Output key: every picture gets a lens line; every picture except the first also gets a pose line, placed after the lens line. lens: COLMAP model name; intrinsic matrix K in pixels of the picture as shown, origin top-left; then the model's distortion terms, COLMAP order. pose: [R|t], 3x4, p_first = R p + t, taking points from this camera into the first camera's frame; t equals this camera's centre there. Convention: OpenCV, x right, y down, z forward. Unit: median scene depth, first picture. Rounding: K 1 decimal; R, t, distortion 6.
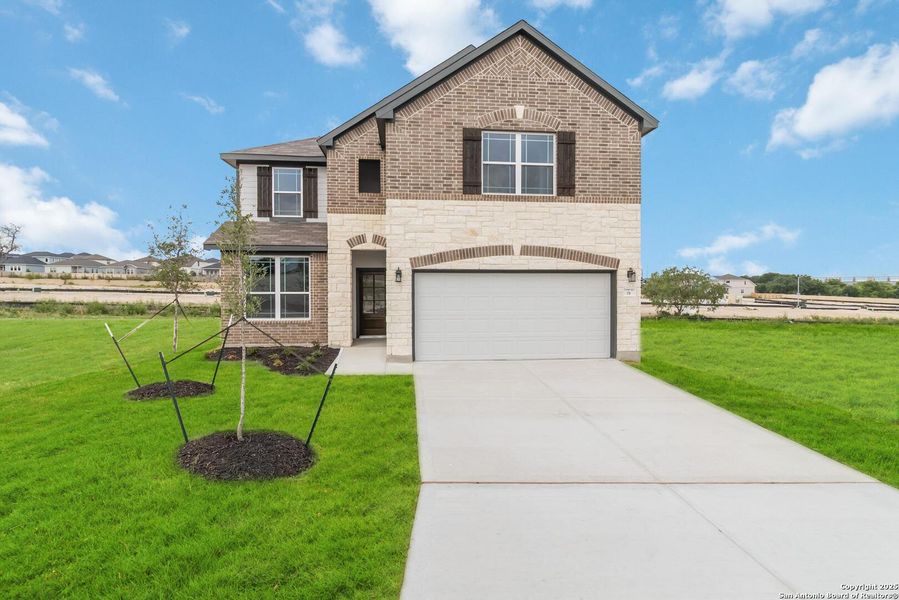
lens RADIAL K [[406.1, 0, 450.0], [0, 406.1, 295.7], [0, 0, 1]] dist [0.001173, 0.000252]
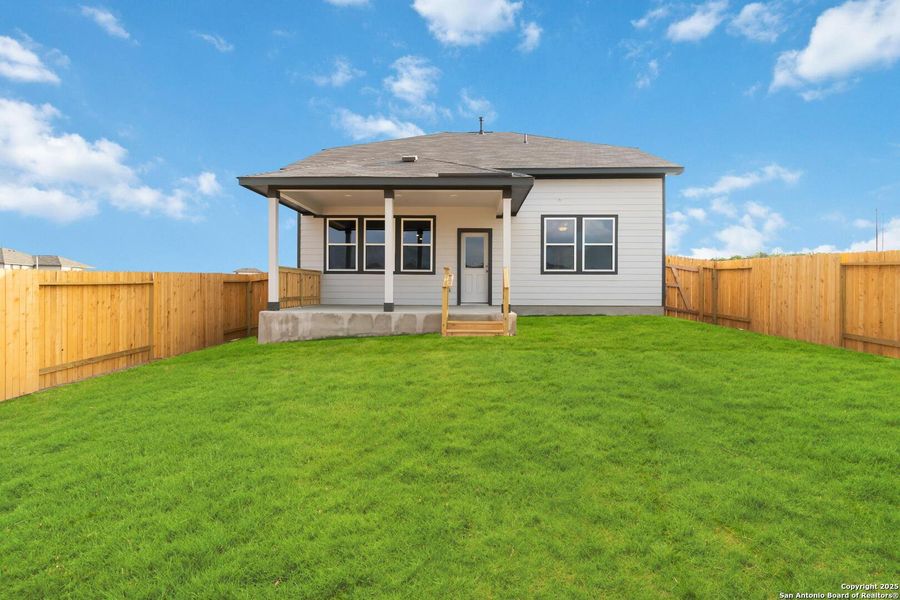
lens RADIAL K [[400.6, 0, 450.5], [0, 400.6, 300.9], [0, 0, 1]] dist [0.004109, -0.001050]
pose [[0.999981, 0.006189, 0.000392, -0.011839], [-0.006189, 0.999981, -0.000514, 0.165230], [-0.000395, 0.000512, 1.000000, 0.000183]]
